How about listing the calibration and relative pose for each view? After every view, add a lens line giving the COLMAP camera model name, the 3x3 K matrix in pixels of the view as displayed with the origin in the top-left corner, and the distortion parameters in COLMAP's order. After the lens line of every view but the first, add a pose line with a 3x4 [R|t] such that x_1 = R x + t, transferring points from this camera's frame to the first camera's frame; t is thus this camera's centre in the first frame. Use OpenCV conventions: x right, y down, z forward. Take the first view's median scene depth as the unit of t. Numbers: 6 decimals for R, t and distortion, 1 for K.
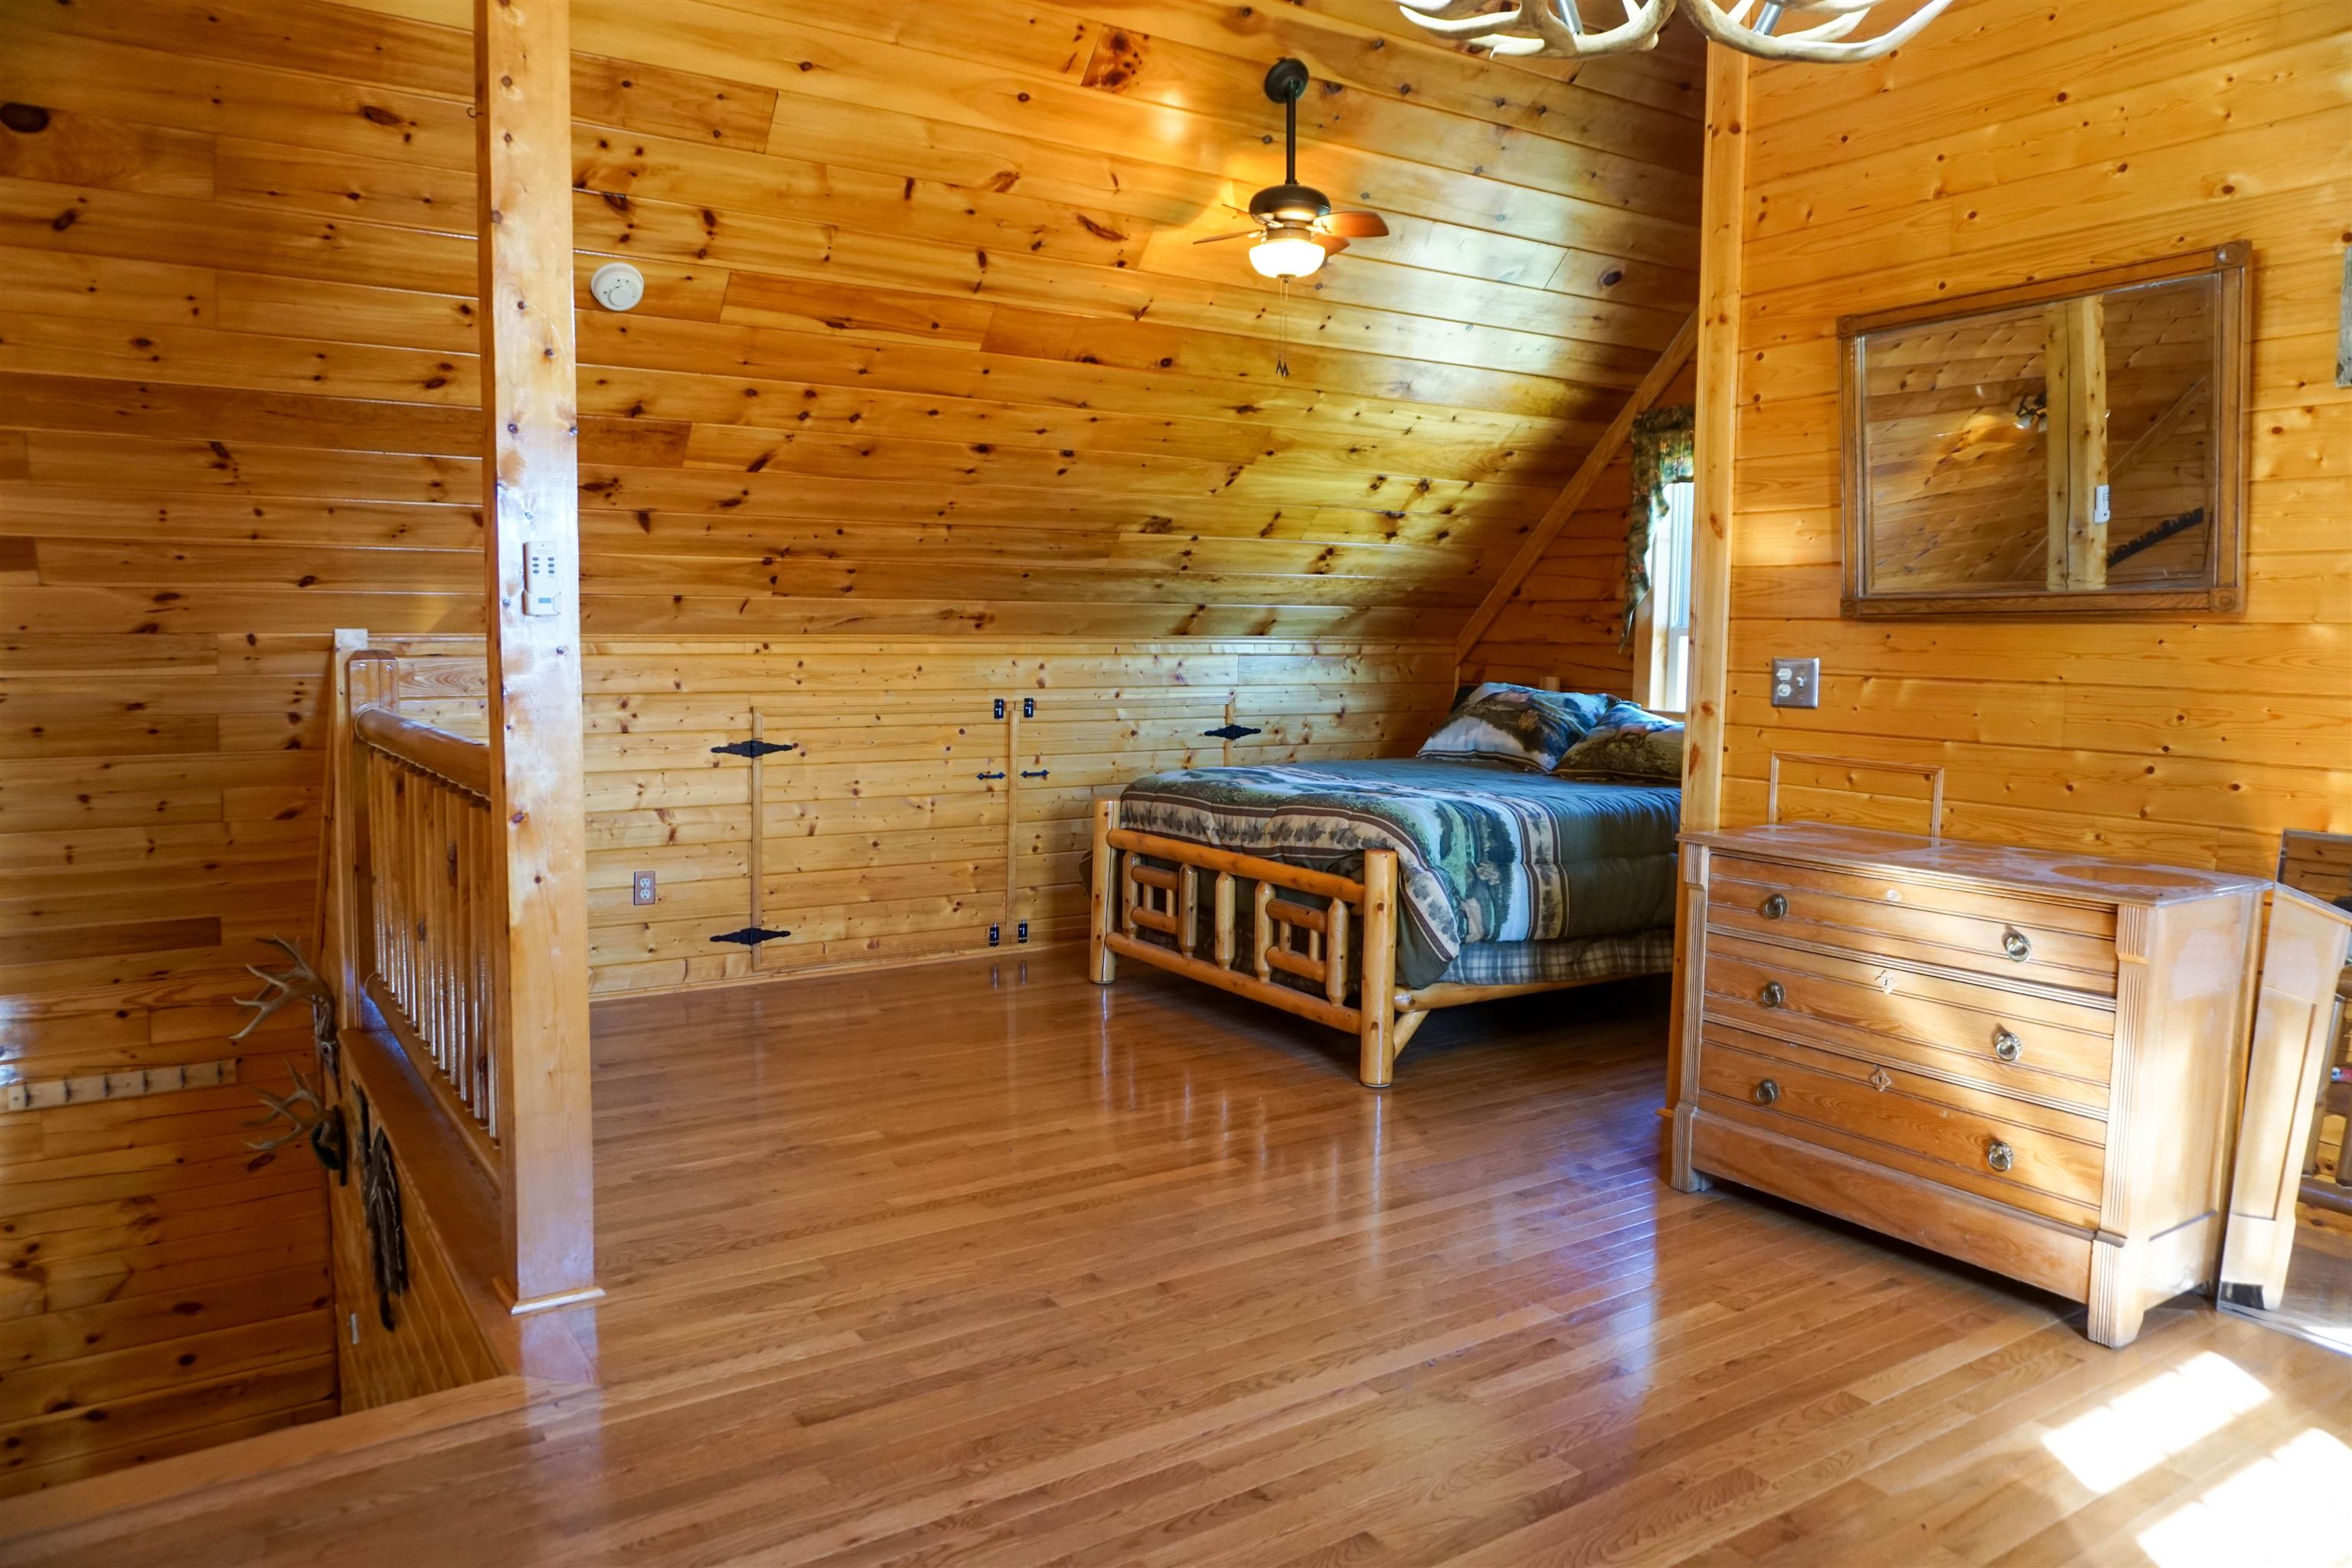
lens RADIAL K [[1581.0, 0, 1177.2], [0, 1581.0, 776.1], [0, 0, 1]] dist [-0.020968, 0.009252]
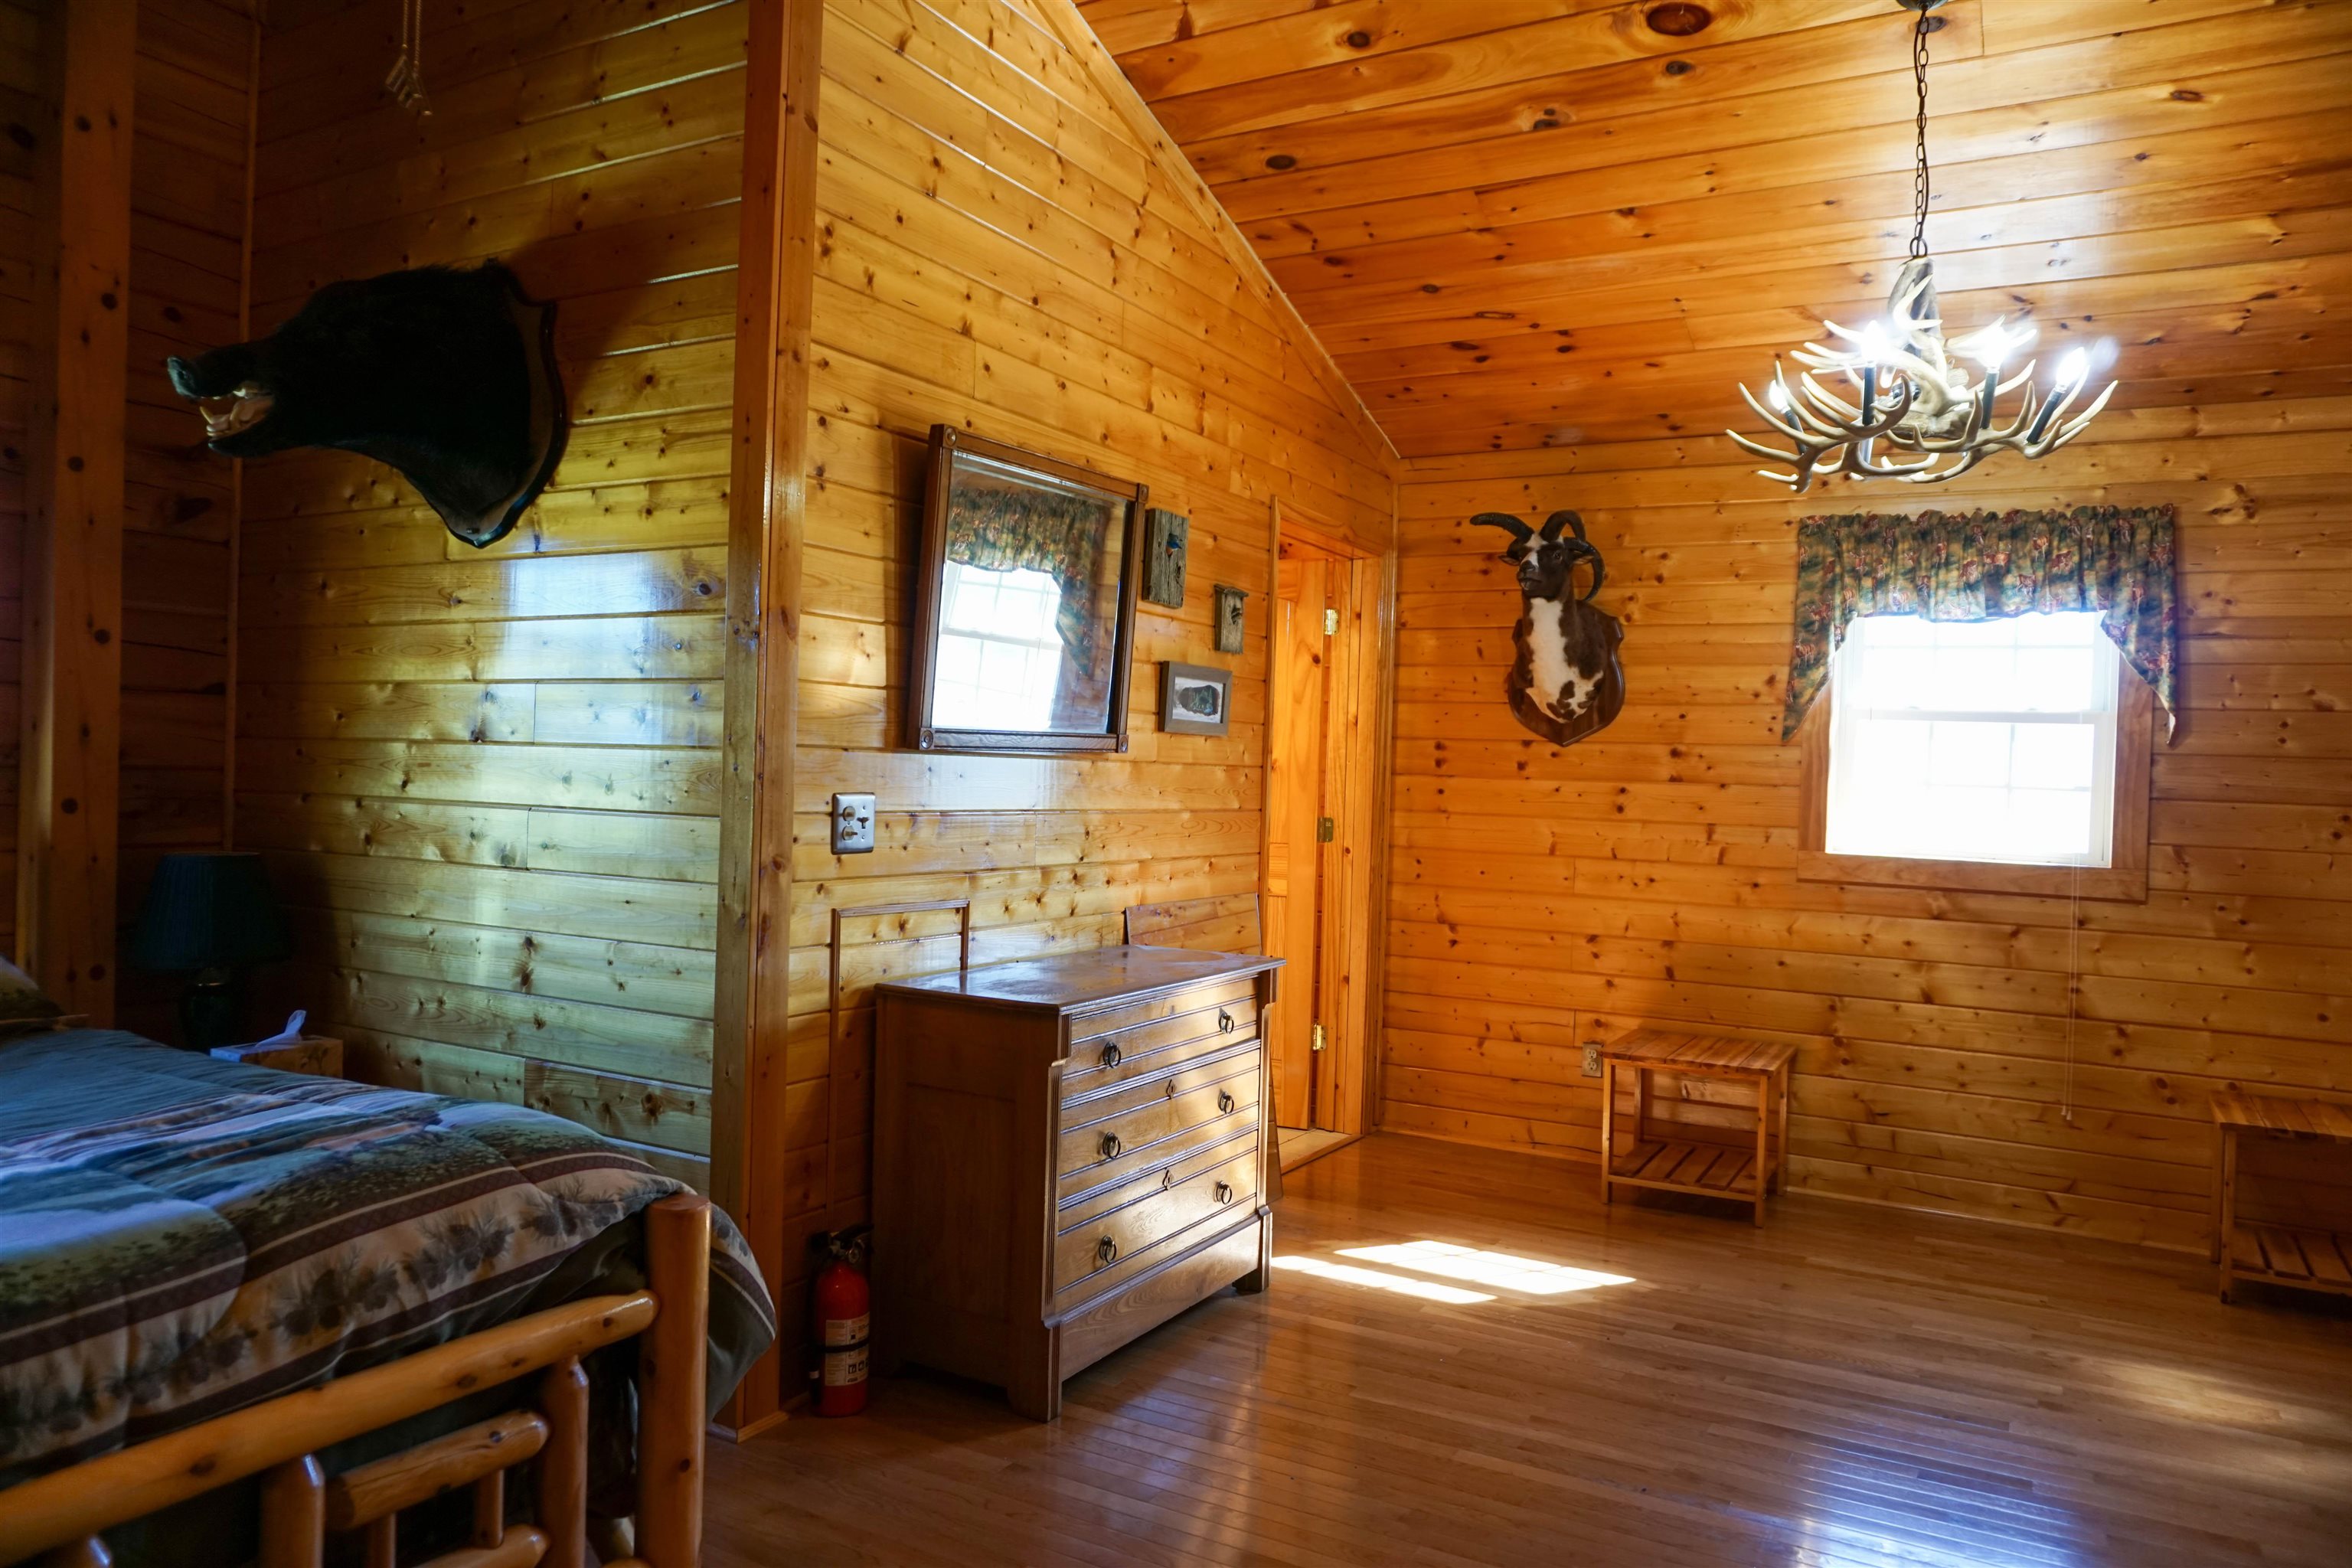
lens RADIAL K [[1581.0, 0, 1180.7], [0, 1581.0, 780.0], [0, 0, 1]] dist [-0.020968, 0.009252]
pose [[-0.451630, -0.024415, 0.891871, -0.369578], [0.049463, 0.997403, 0.052351, -0.100833], [-0.890833, 0.067758, -0.449249, 1.015407]]
